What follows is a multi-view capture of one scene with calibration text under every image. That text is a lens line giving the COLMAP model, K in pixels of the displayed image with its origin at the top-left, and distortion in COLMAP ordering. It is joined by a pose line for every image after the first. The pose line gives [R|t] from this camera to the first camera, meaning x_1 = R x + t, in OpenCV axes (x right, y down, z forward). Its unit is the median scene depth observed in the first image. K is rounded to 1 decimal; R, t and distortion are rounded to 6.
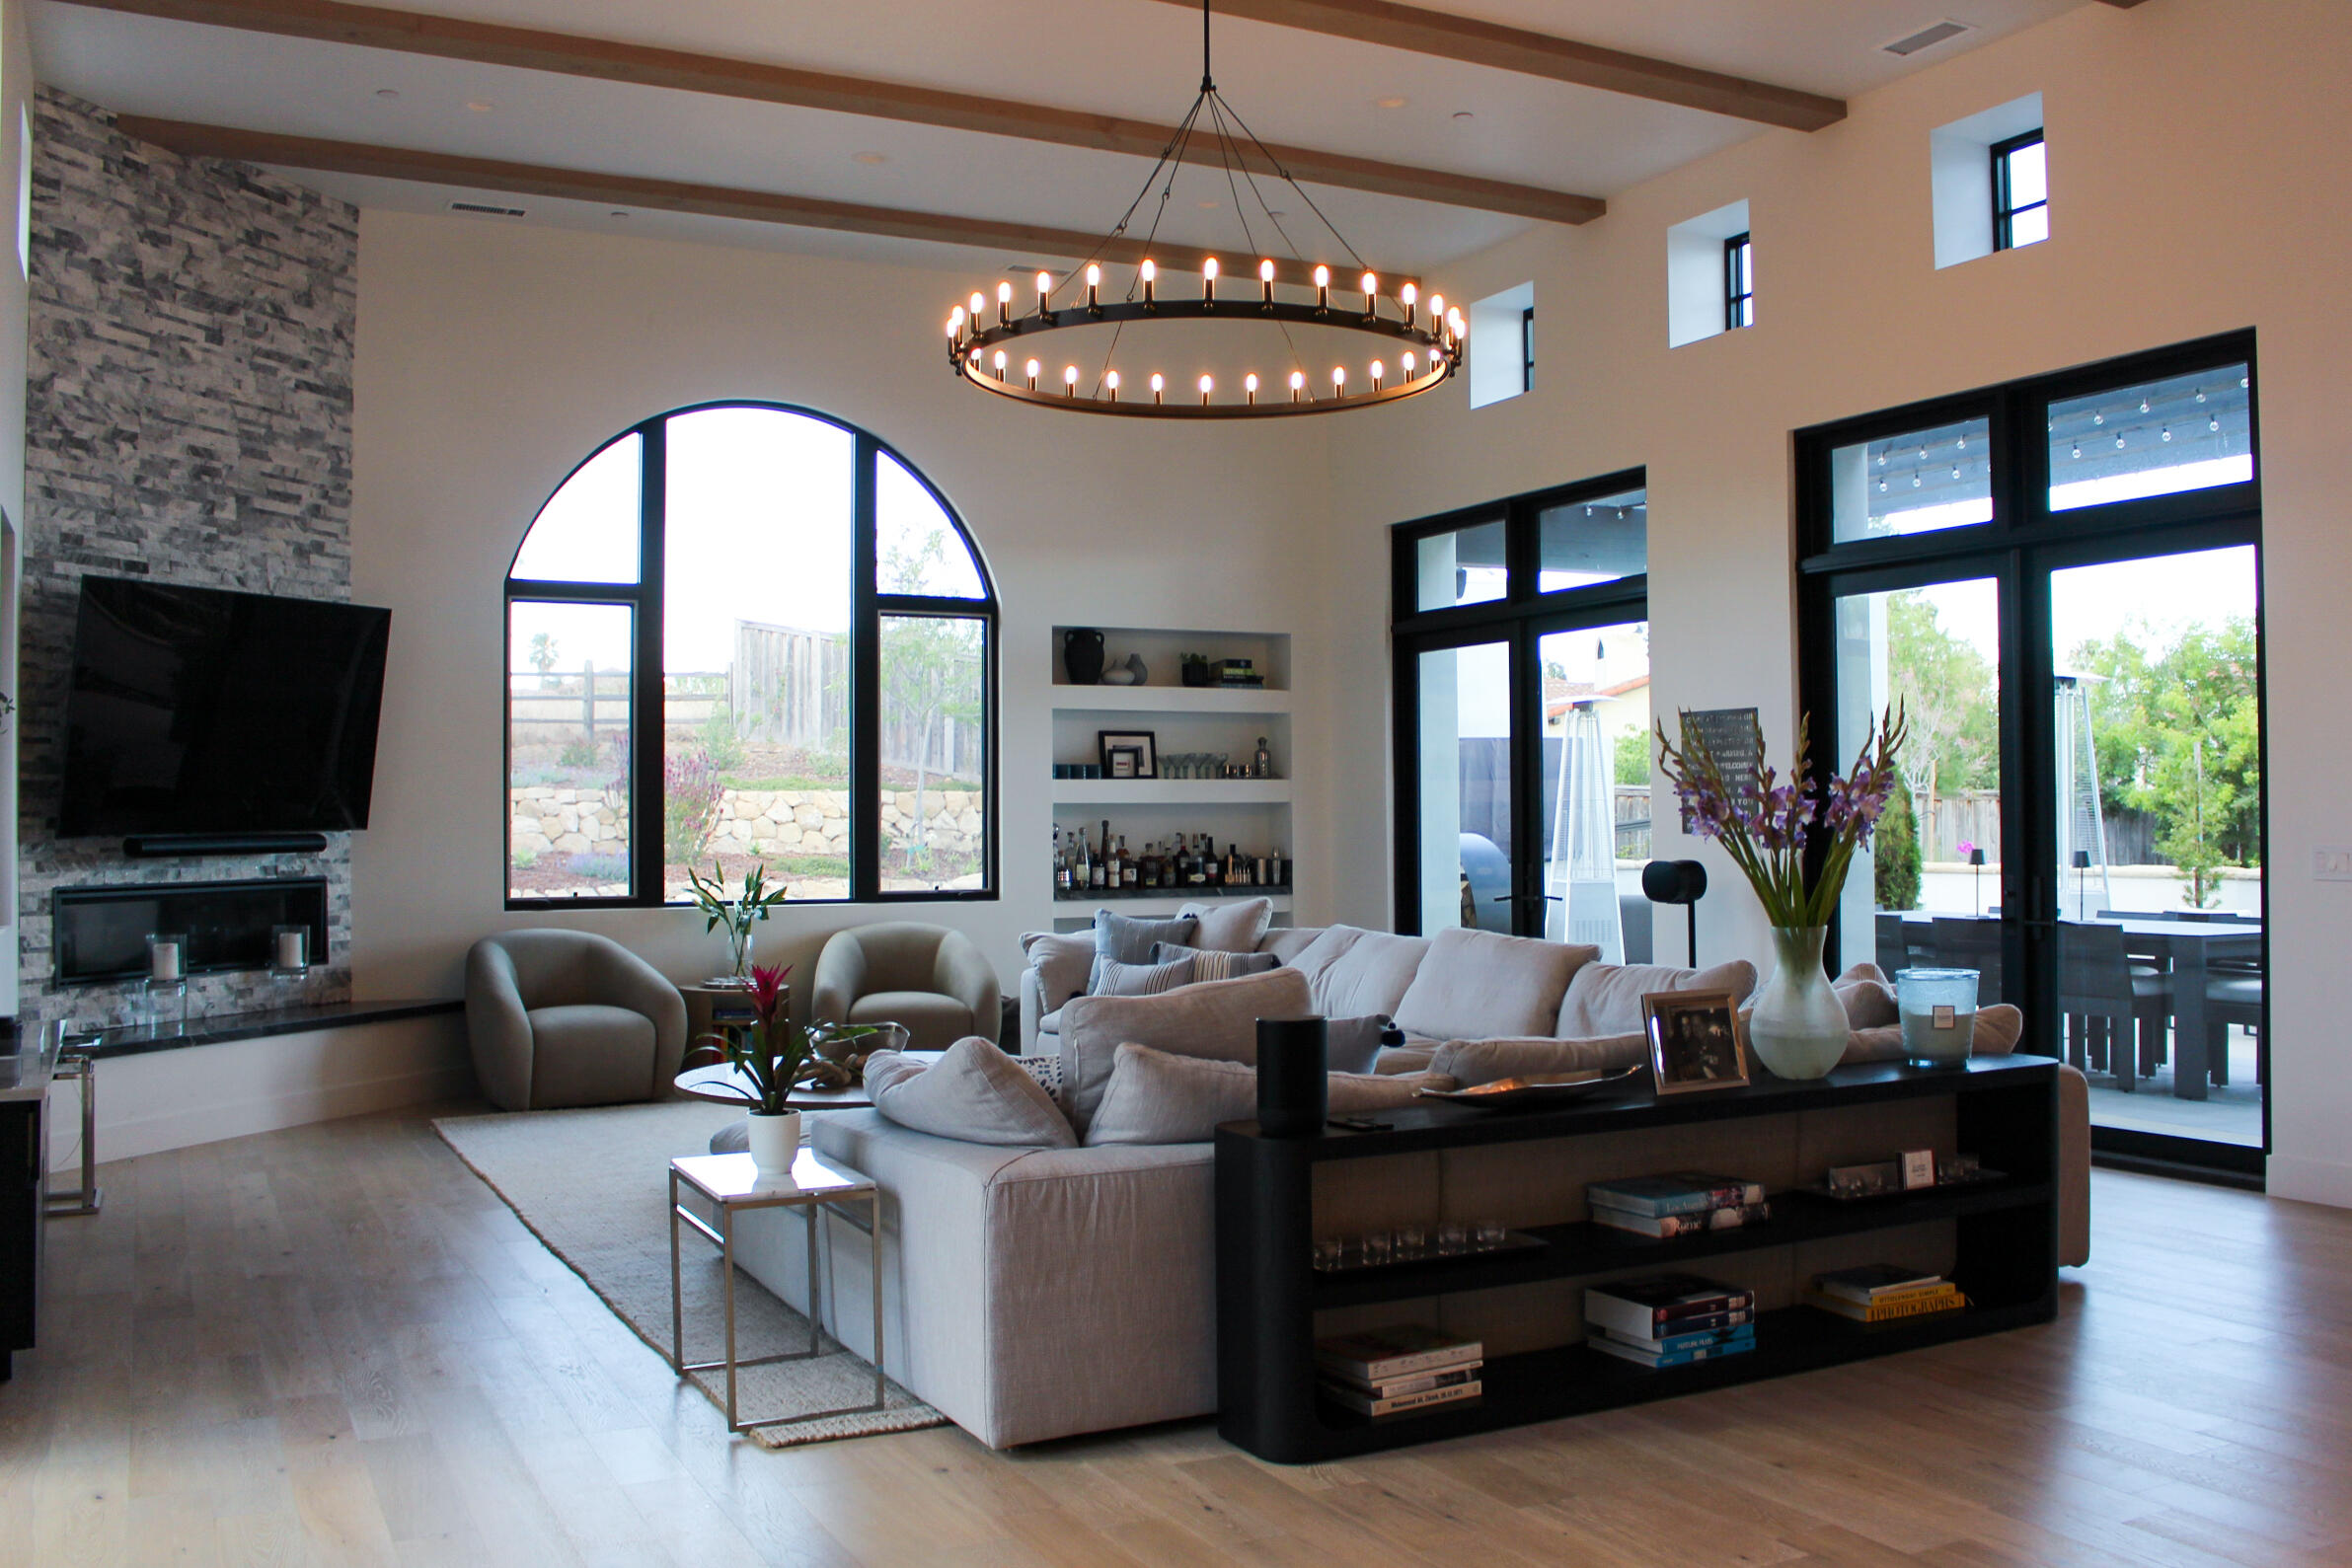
lens RADIAL K [[2115.3, 0, 1216.0], [0, 2115.3, 771.0], [0, 0, 1]] dist [-0.143237, 0.116056]
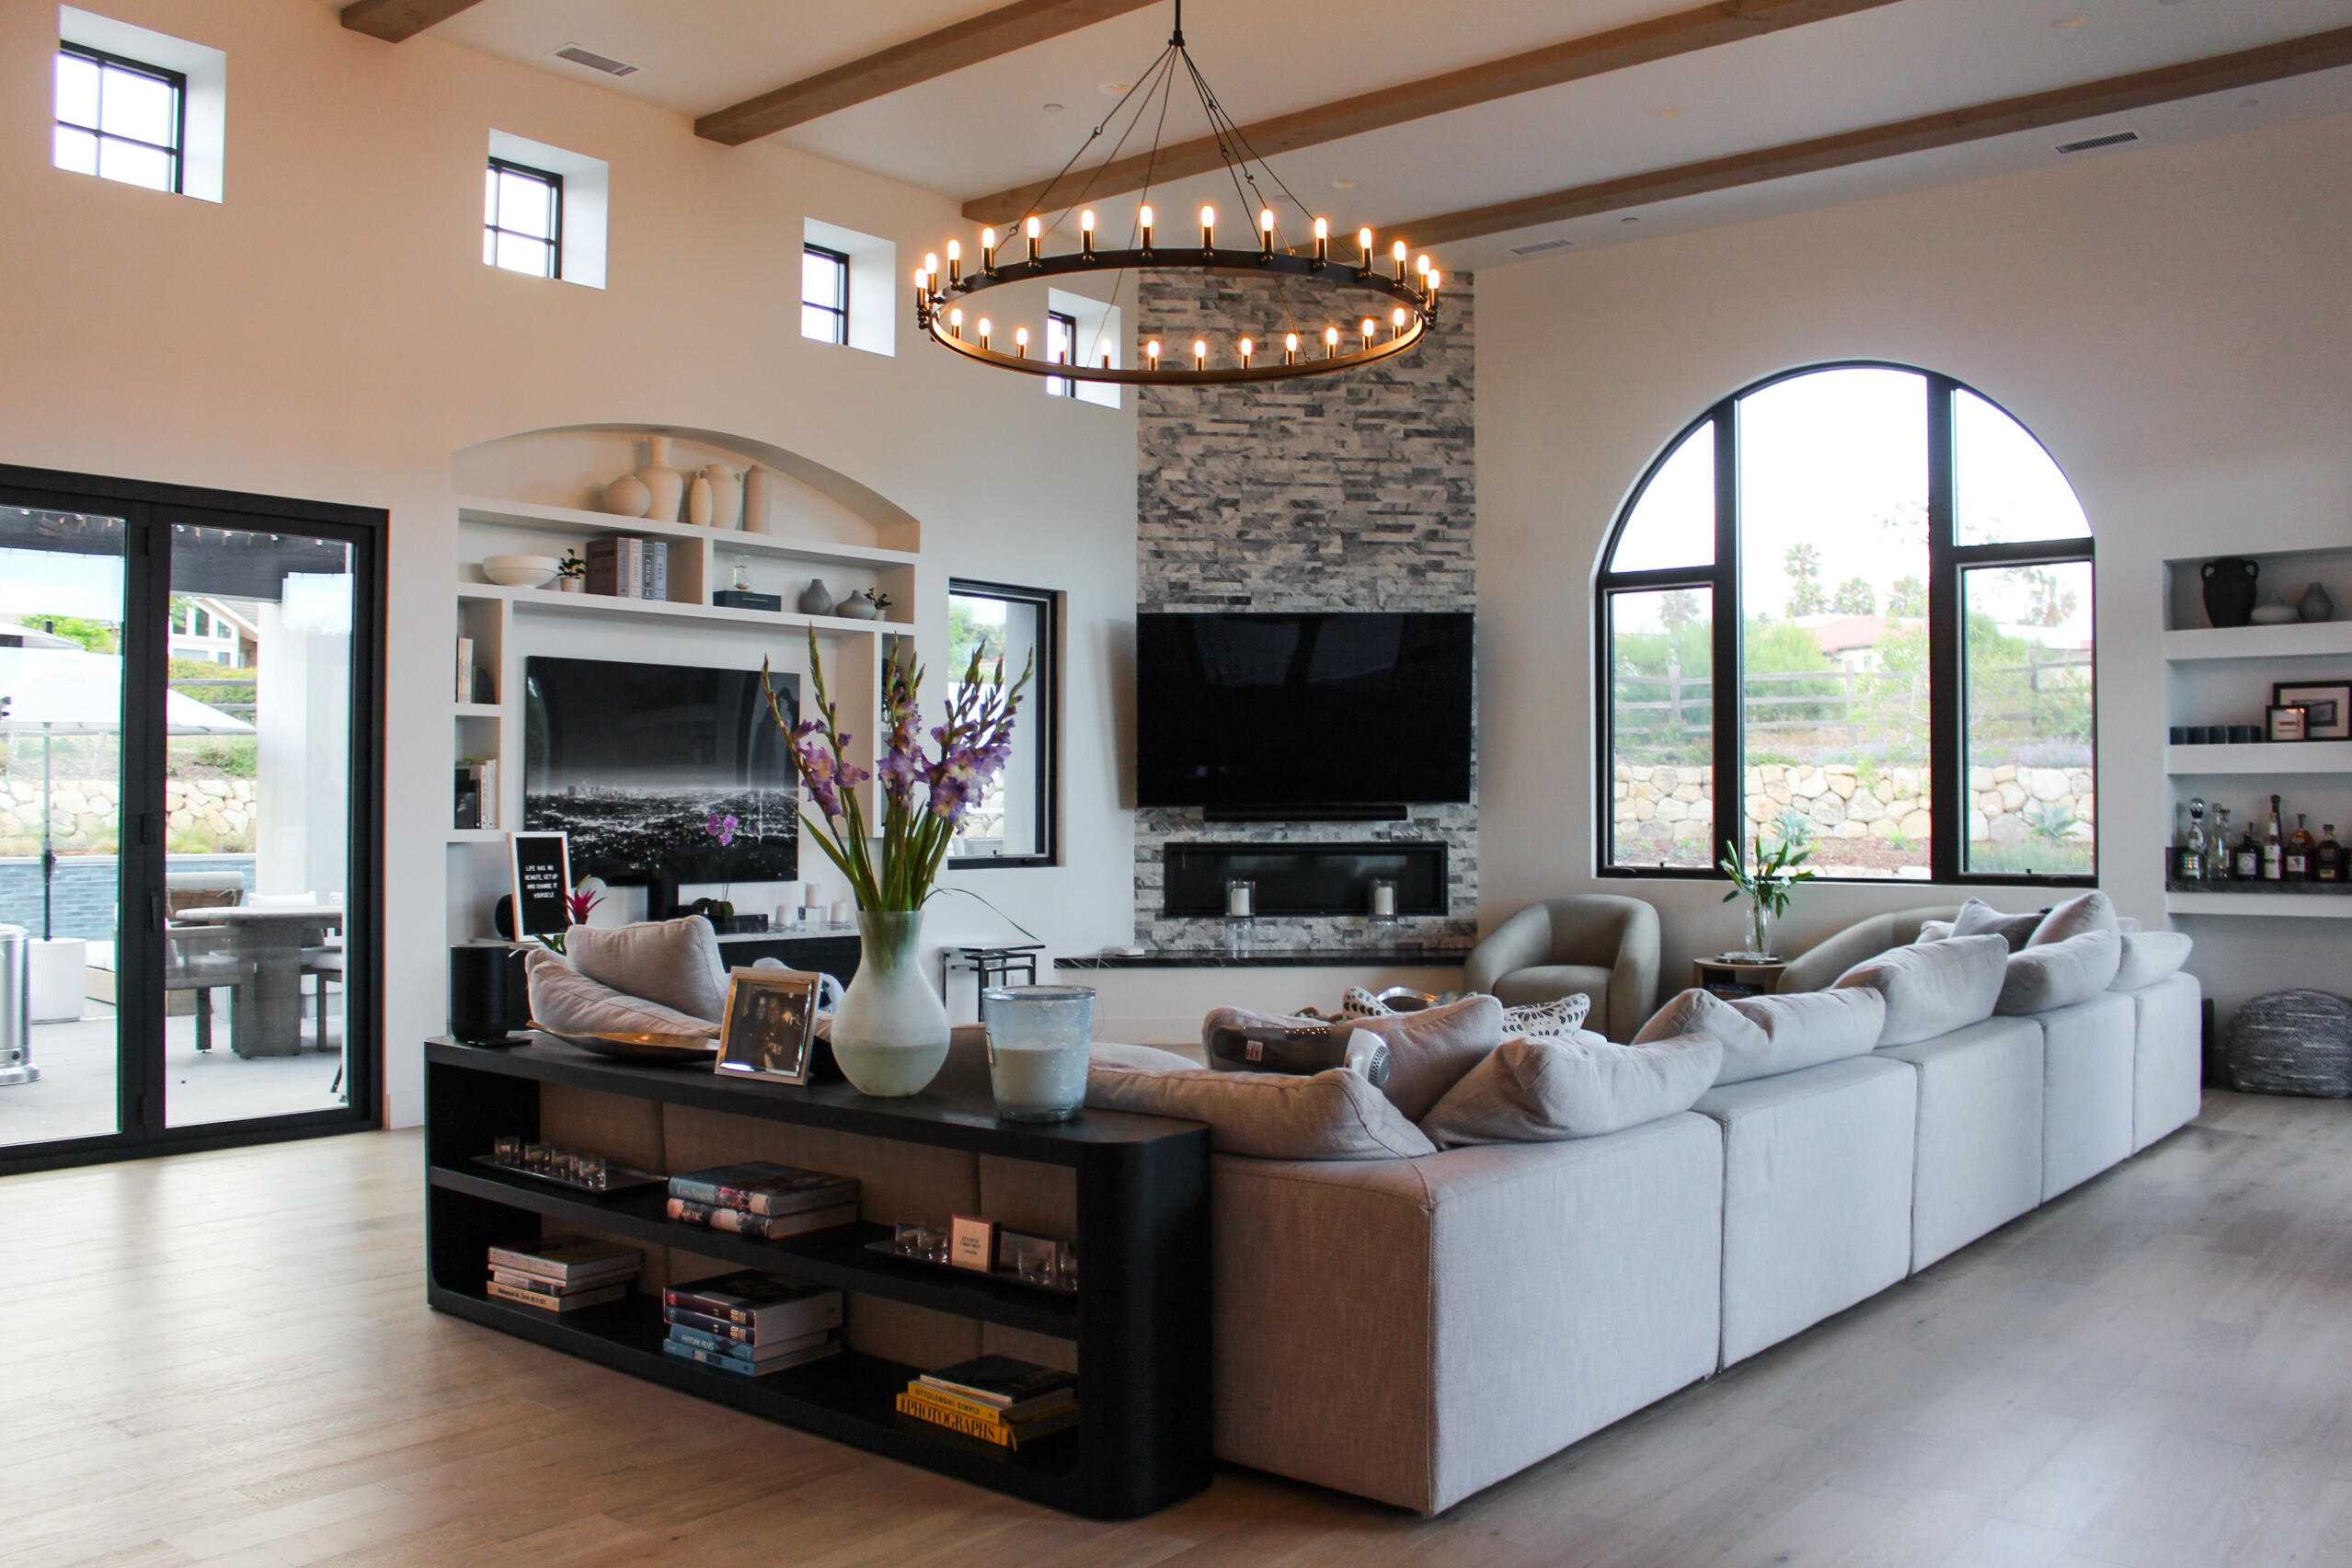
lens RADIAL K [[1972.1, 0, 1232.3], [0, 1972.1, 778.5], [0, 0, 1]] dist [-0.154979, 0.132719]
pose [[0.400000, -0.007545, -0.916484, 0.589092], [0.017222, 0.999851, -0.000715, 0.014171], [0.916354, -0.015498, 0.400070, 0.460560]]
